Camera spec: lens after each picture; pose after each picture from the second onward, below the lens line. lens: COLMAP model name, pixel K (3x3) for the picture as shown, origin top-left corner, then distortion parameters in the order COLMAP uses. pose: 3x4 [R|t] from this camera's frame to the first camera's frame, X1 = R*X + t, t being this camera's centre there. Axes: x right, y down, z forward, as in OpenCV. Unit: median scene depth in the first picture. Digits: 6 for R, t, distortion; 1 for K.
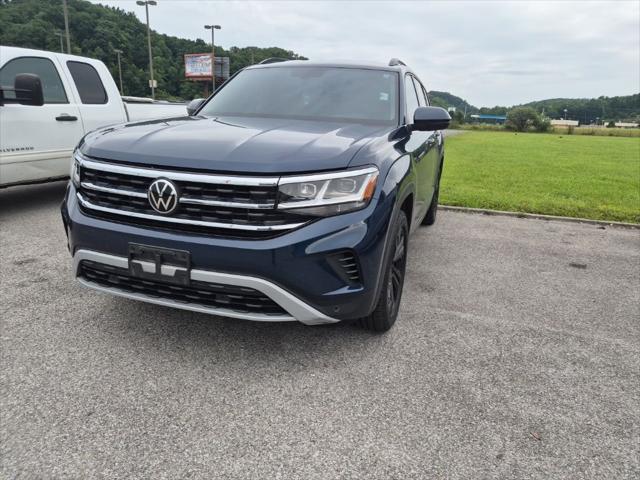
lens RADIAL K [[441.8, 0, 326.9], [0, 441.8, 236.8], [0, 0, 1]] dist [0.062154, -0.052749]
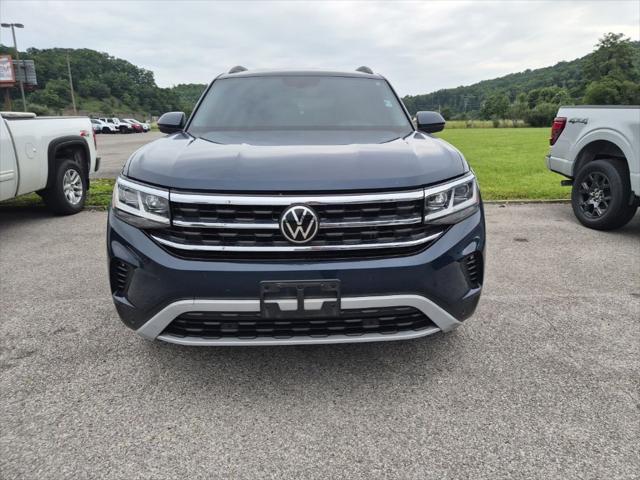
lens RADIAL K [[441.8, 0, 330.4], [0, 441.8, 226.7], [0, 0, 1]] dist [0.062154, -0.052749]
pose [[0.929163, -0.129505, 0.346244, -0.599004], [0.138350, 0.990383, -0.000840, -0.073632], [-0.342805, 0.048683, 0.938144, 0.128975]]
